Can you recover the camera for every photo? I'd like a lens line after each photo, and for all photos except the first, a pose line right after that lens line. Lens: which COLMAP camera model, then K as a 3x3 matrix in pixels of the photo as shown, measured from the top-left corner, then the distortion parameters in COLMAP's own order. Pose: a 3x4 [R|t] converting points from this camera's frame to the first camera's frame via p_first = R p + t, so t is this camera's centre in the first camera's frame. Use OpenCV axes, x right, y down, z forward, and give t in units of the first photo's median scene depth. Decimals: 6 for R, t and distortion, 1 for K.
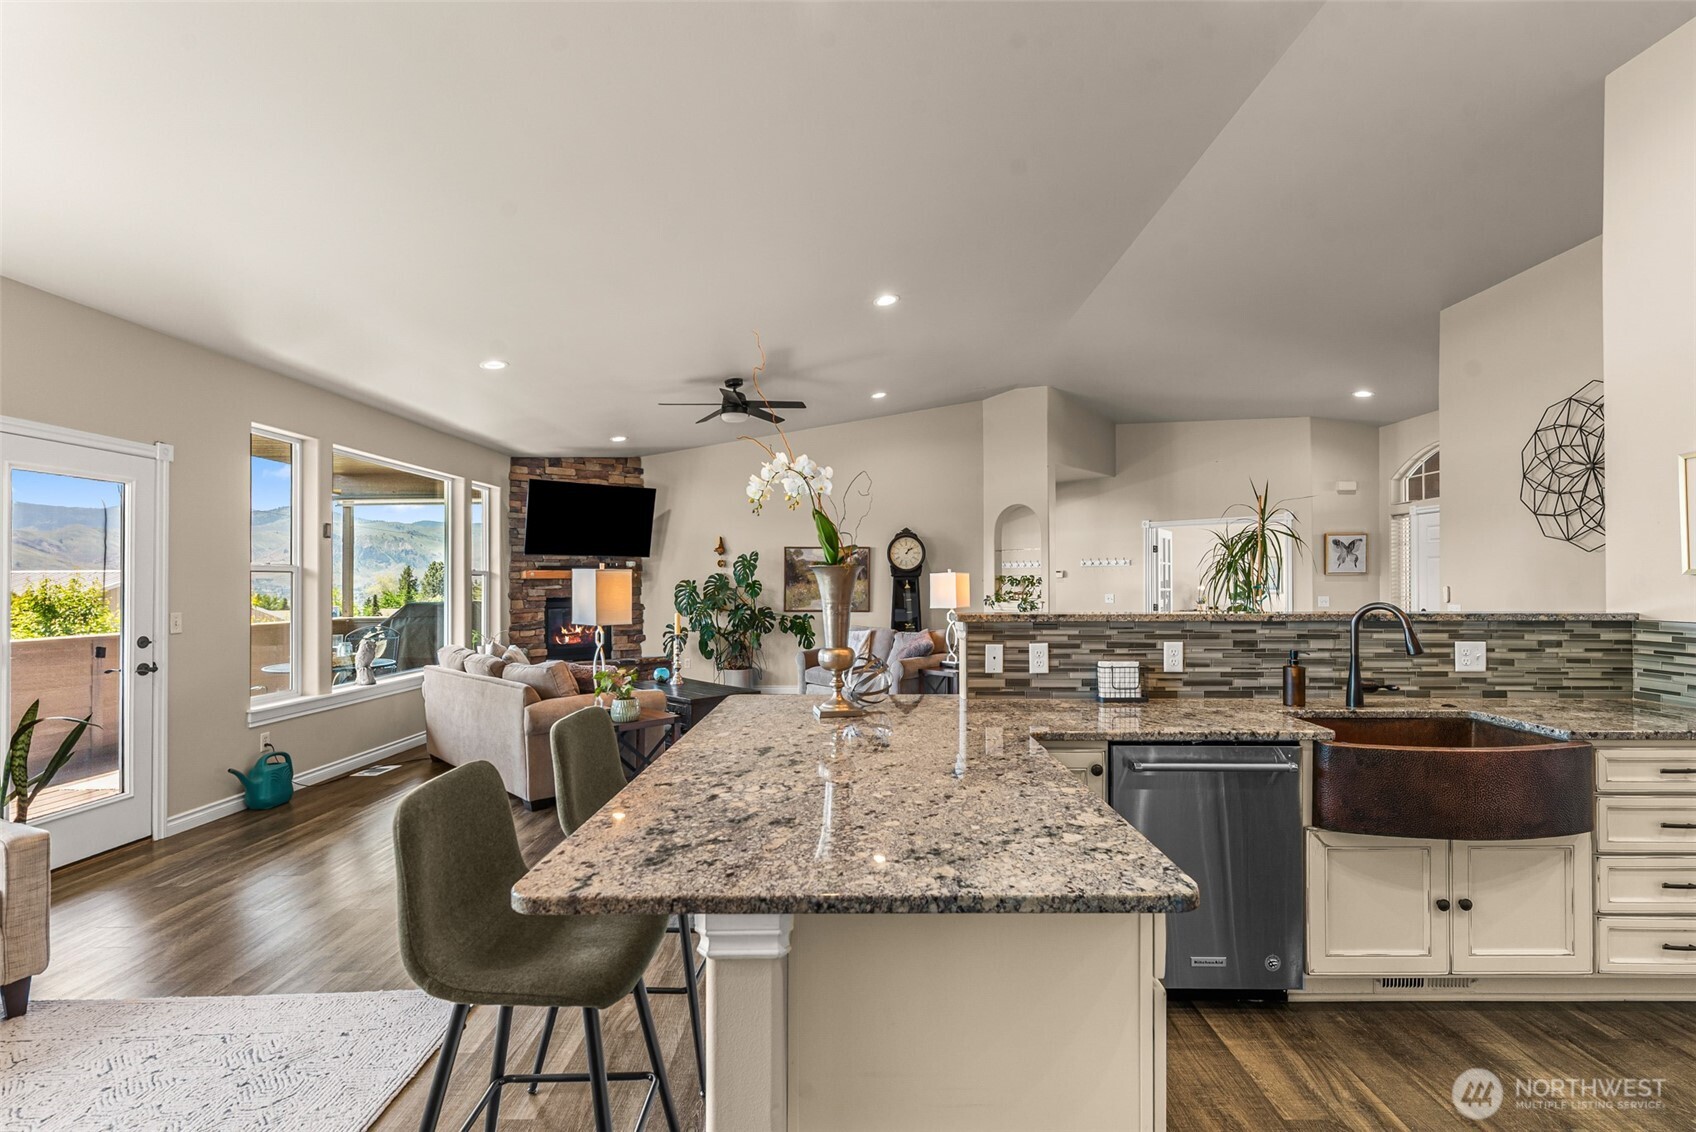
lens RADIAL K [[751.1, 0, 845.3], [0, 751.1, 576.1], [0, 0, 1]] dist [0.000949, 0.000376]
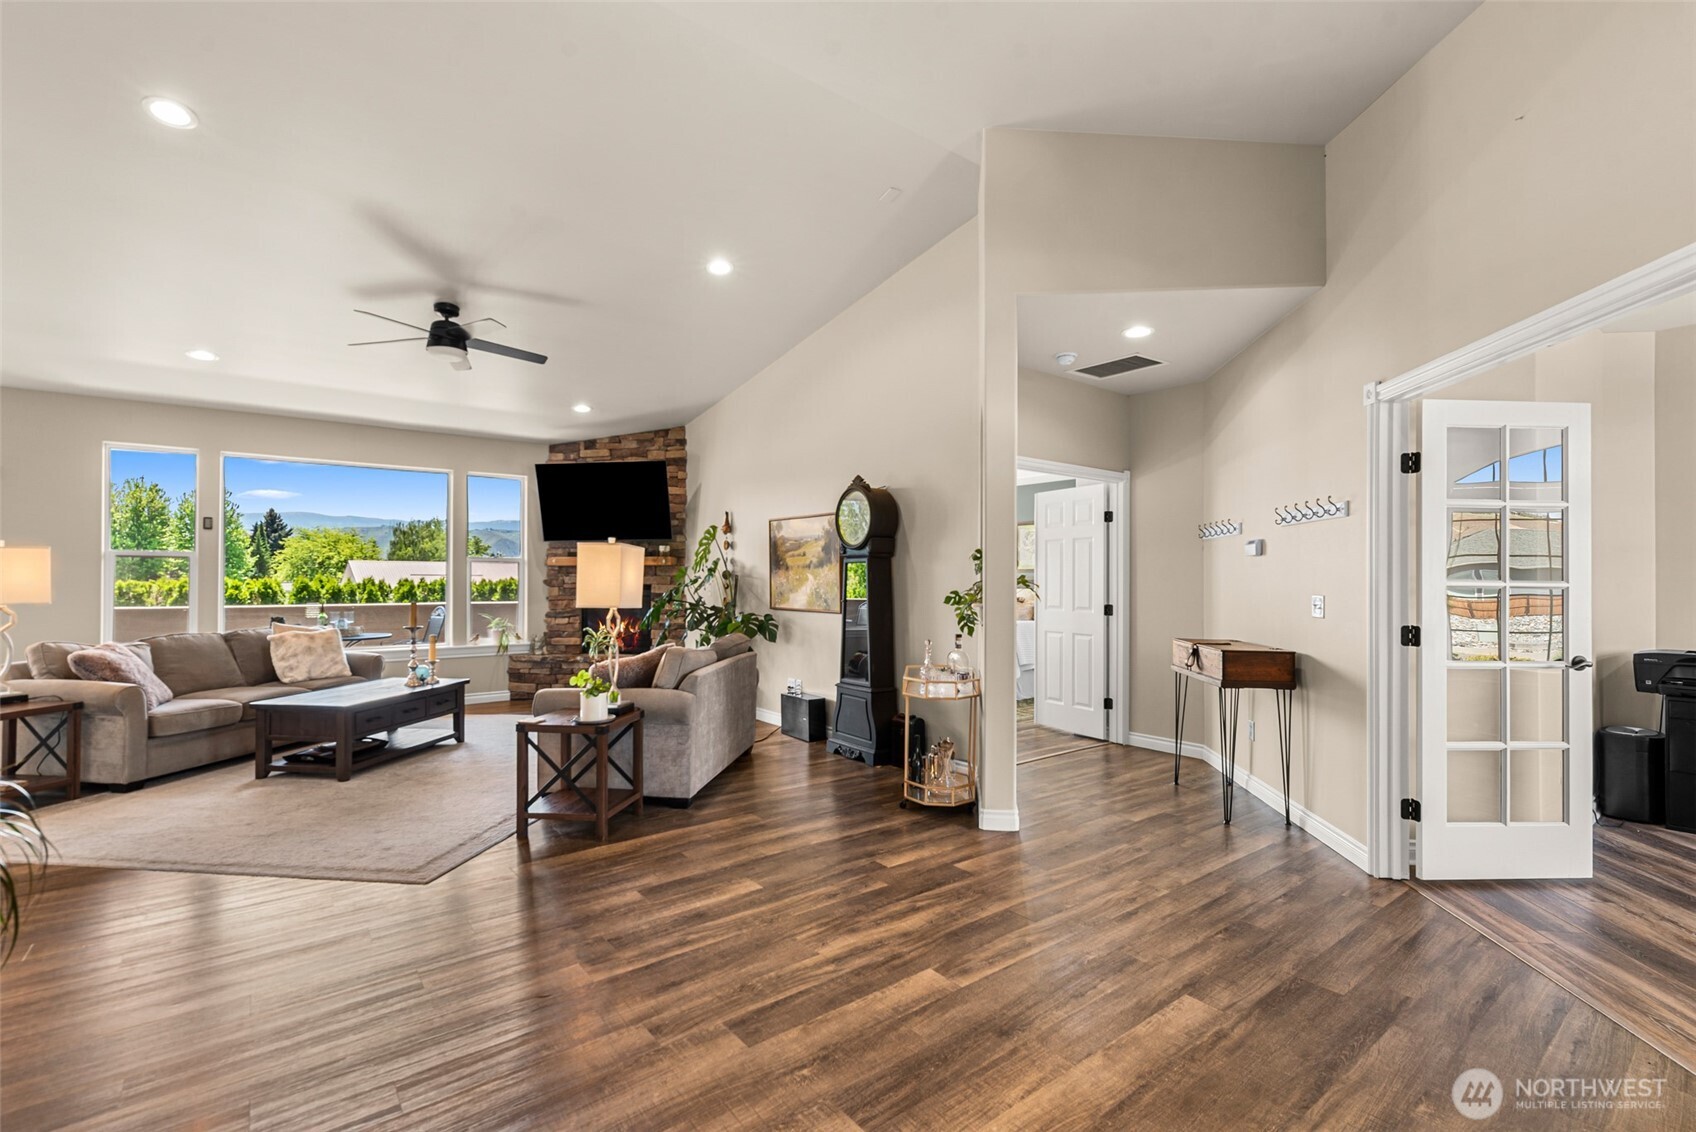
lens RADIAL K [[751.1, 0, 846.6], [0, 751.1, 569.6], [0, 0, 1]] dist [0.000949, 0.000376]
pose [[0.620178, -0.004261, -0.784450, 0.554499], [0.003523, 0.999990, -0.002647, 0.012114], [0.784453, -0.001122, 0.620187, 0.639510]]
